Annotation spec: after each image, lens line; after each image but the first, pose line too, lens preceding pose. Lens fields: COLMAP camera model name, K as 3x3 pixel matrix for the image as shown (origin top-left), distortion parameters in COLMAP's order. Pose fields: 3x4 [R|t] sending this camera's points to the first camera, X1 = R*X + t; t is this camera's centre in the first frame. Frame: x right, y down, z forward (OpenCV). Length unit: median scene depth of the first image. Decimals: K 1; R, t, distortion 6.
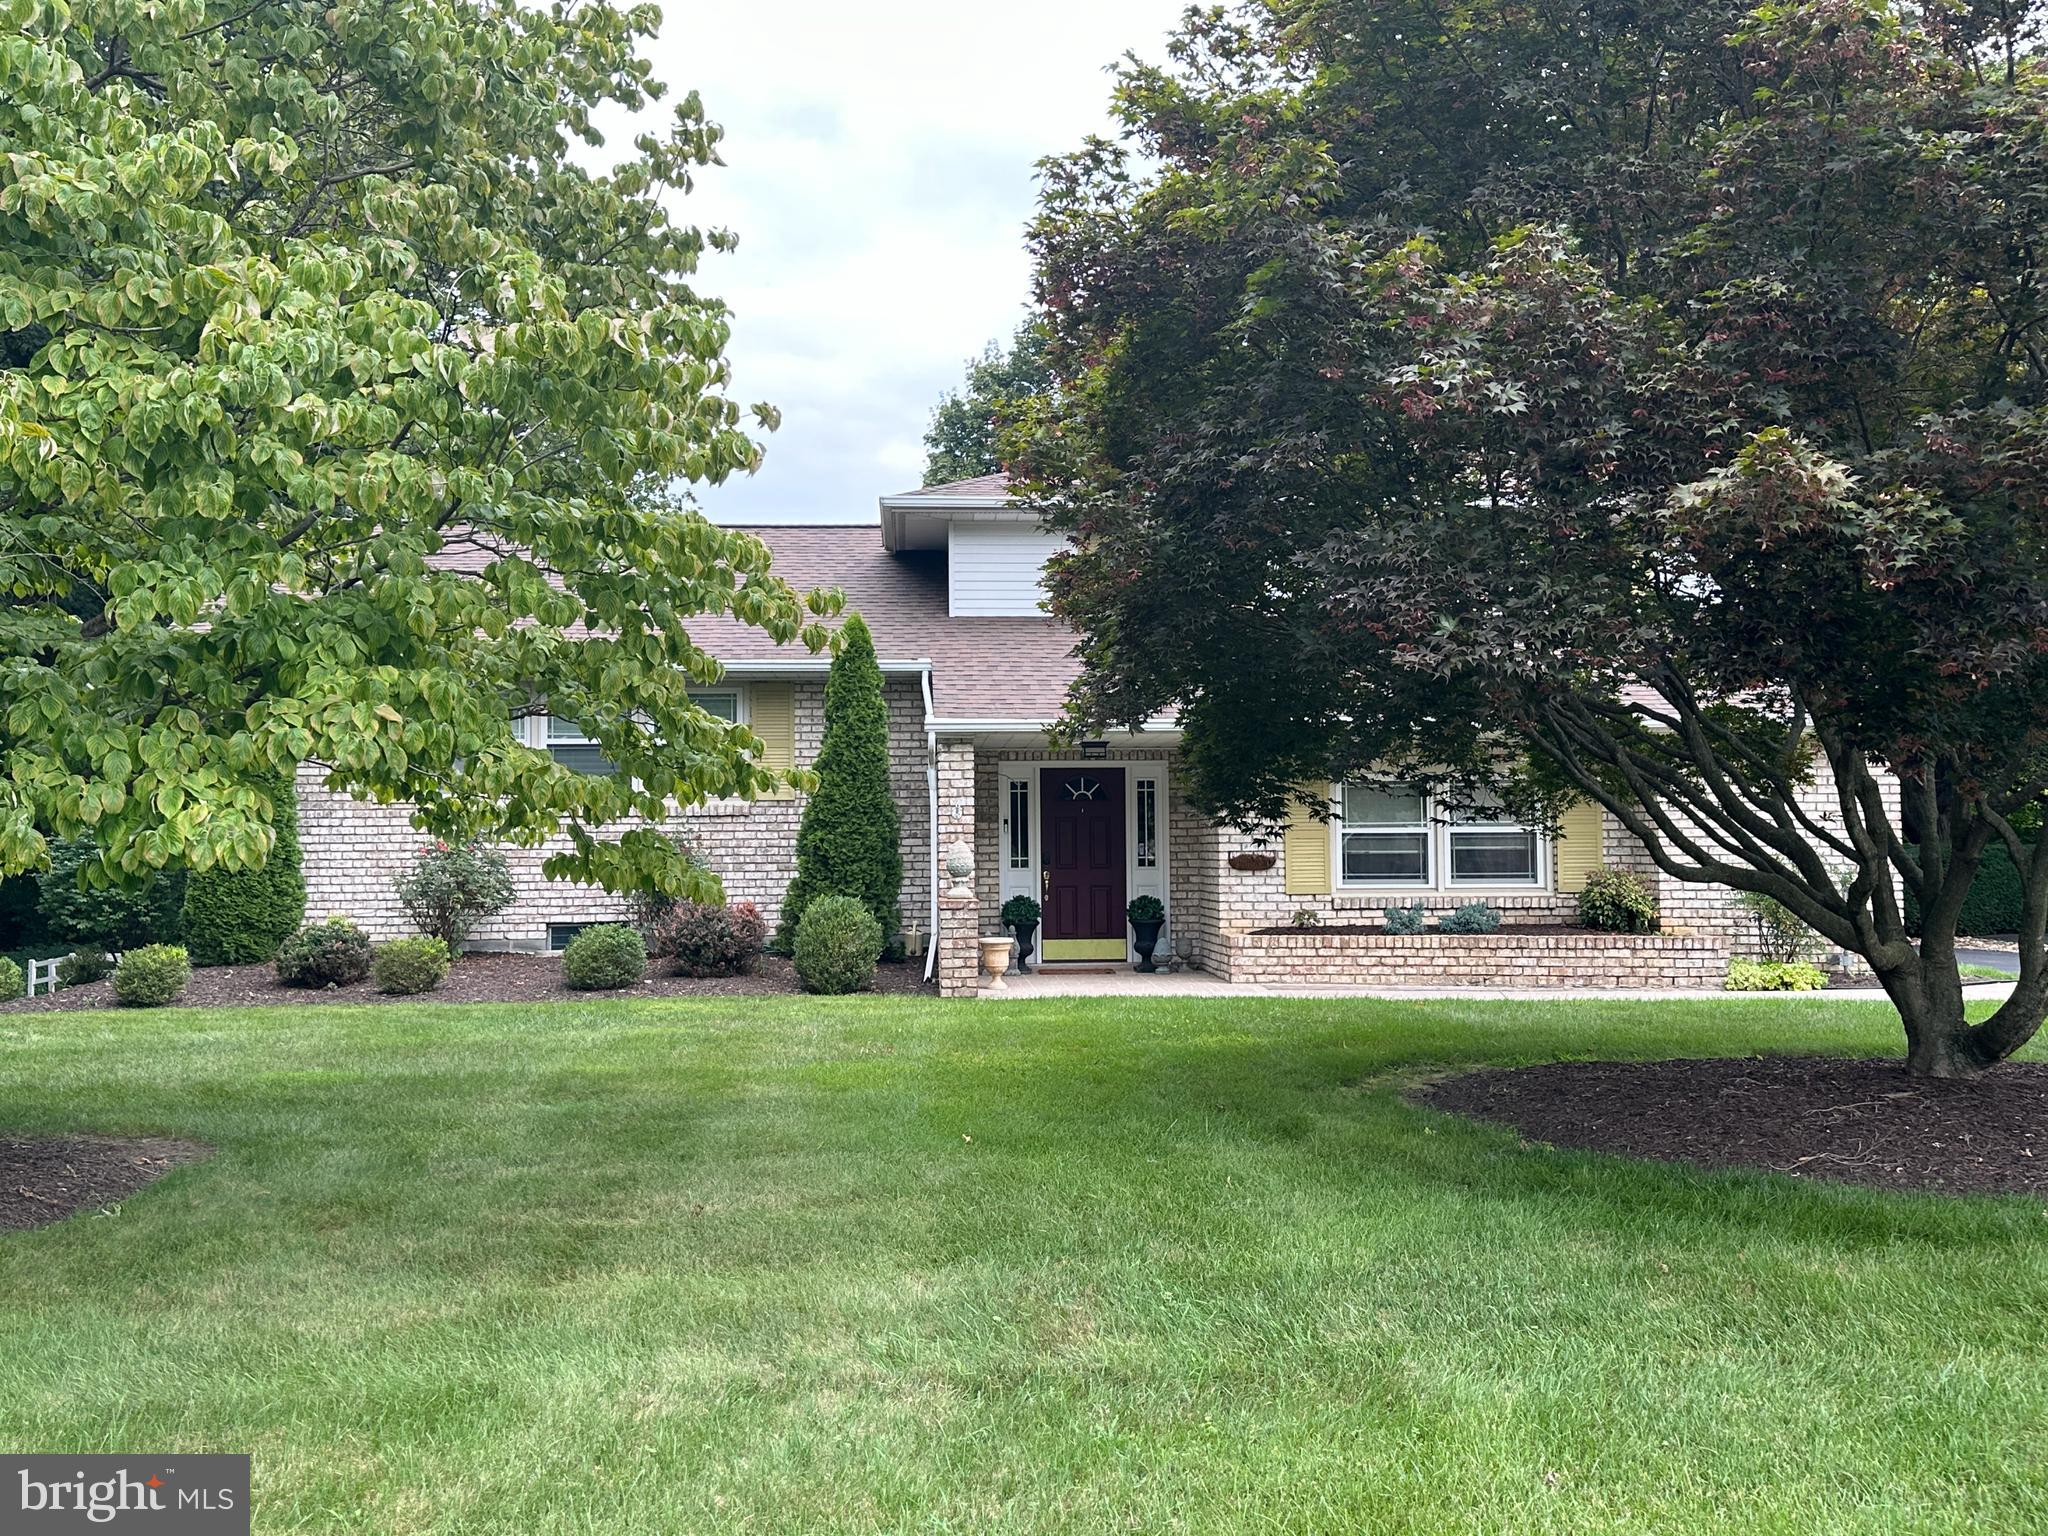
lens RADIAL K [[1959.4, 0, 1018.5], [0, 1959.4, 770.6], [0, 0, 1]] dist [0.086881, 0.000000]
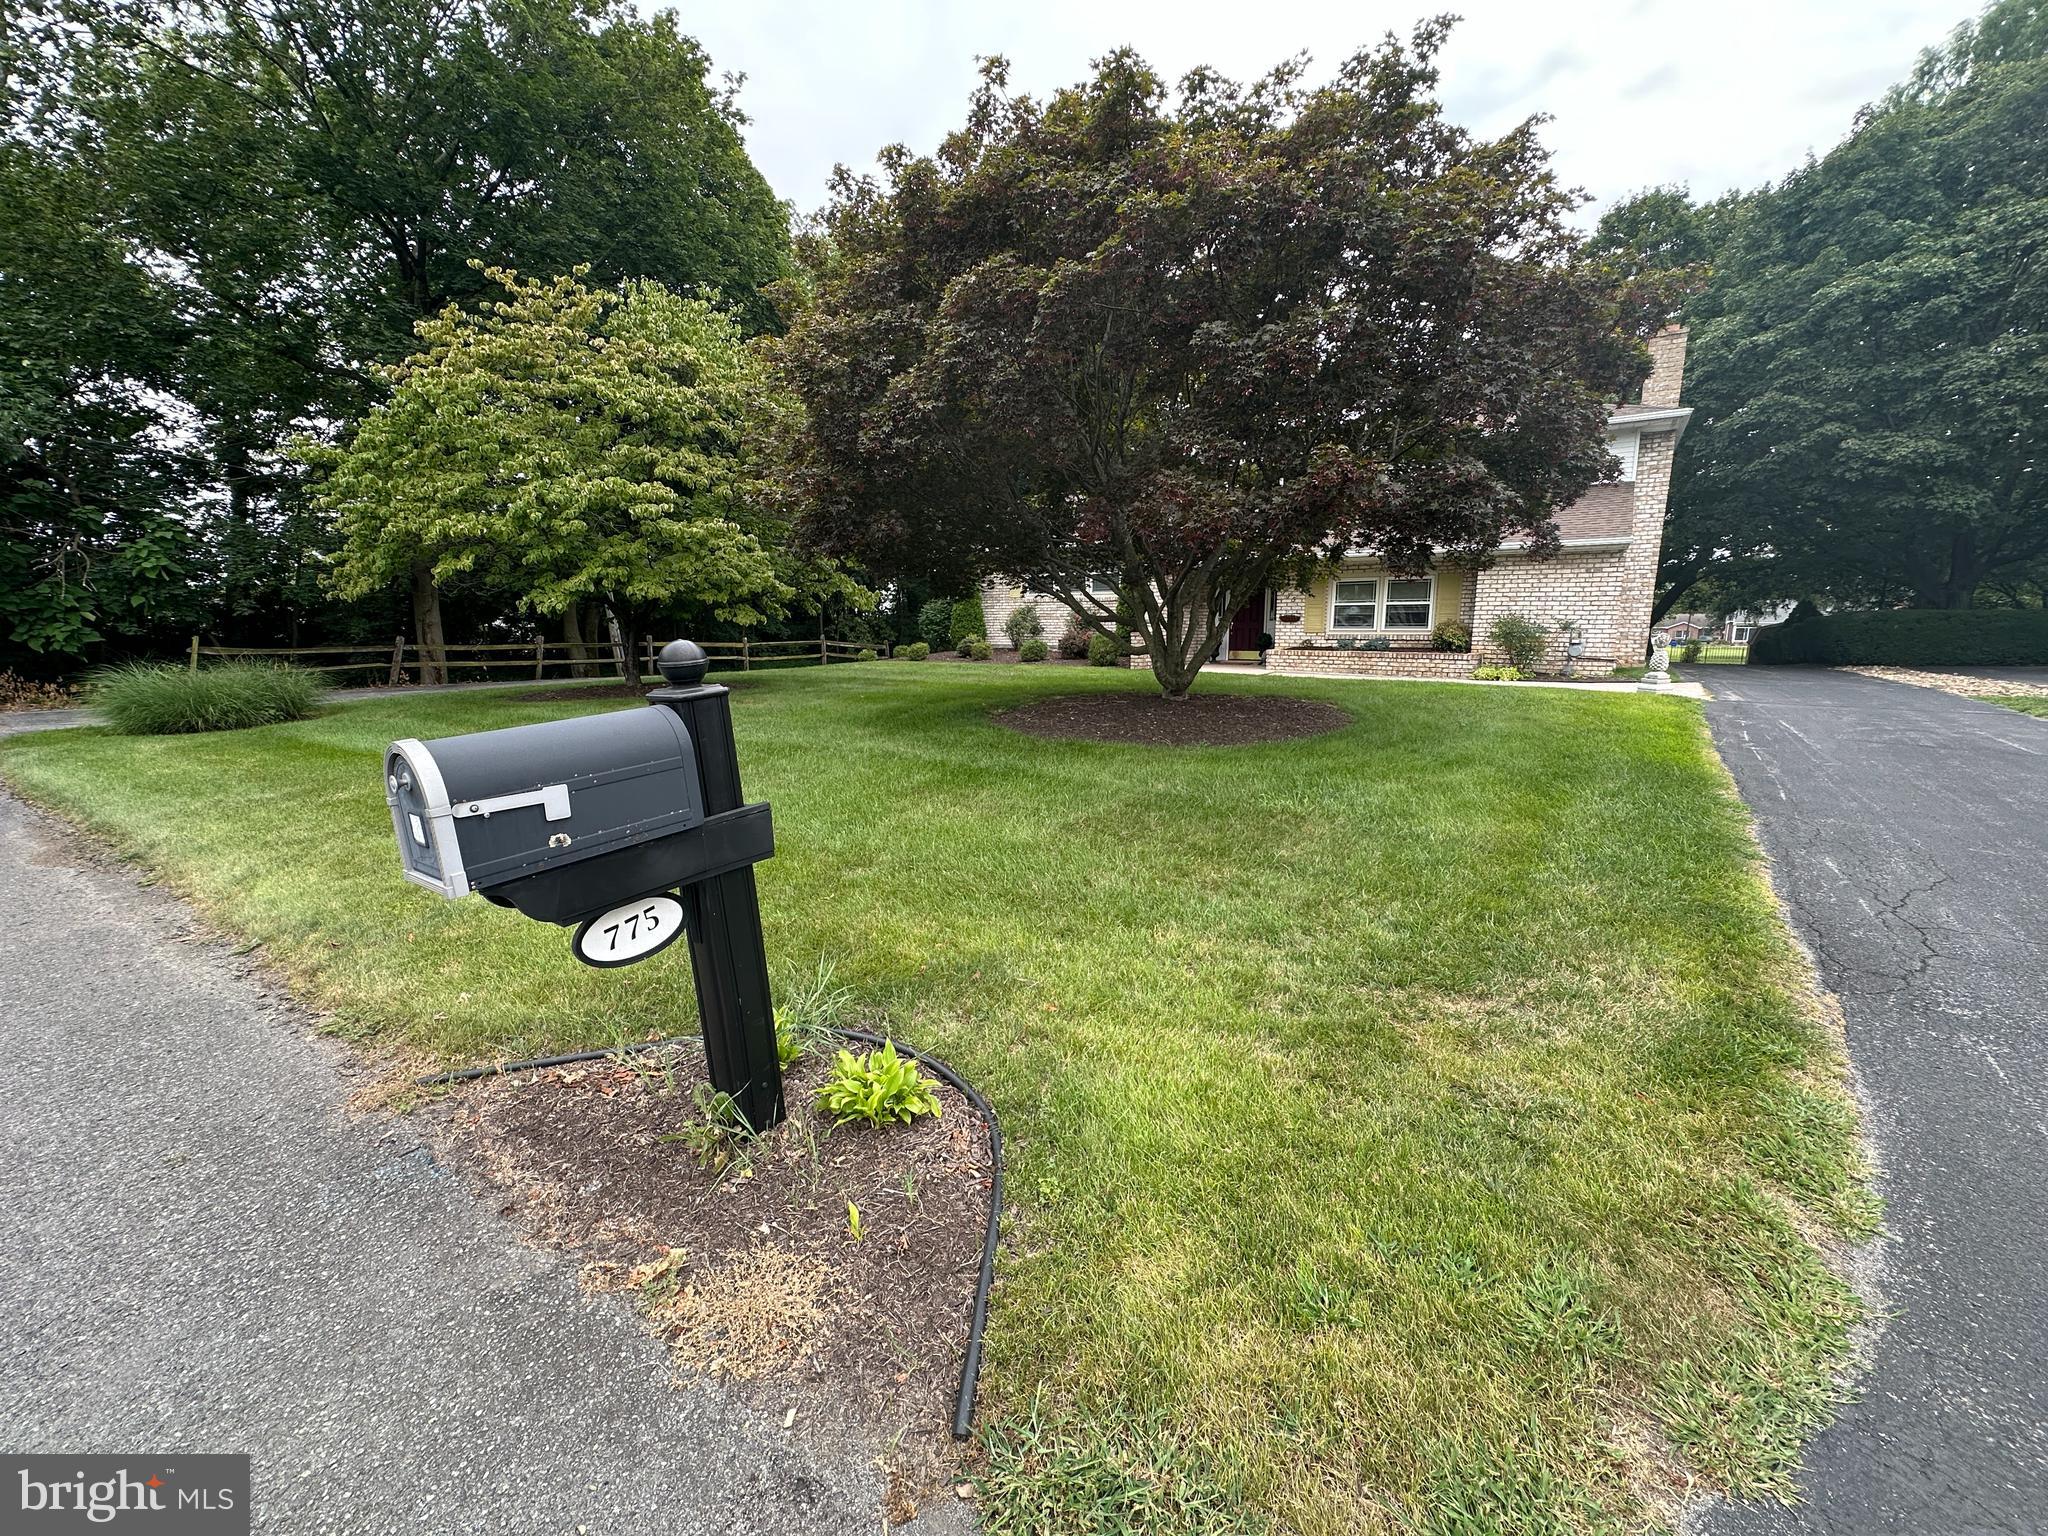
lens RADIAL K [[814.4, 0, 1022.1], [0, 814.4, 777.1], [0, 0, 1]] dist [-0.006829, 0.001357]
pose [[0.791285, 0.117840, -0.599985, 0.520866], [0.025313, 0.974099, 0.224702, 0.005528], [0.610923, -0.192990, 0.767807, 0.023907]]
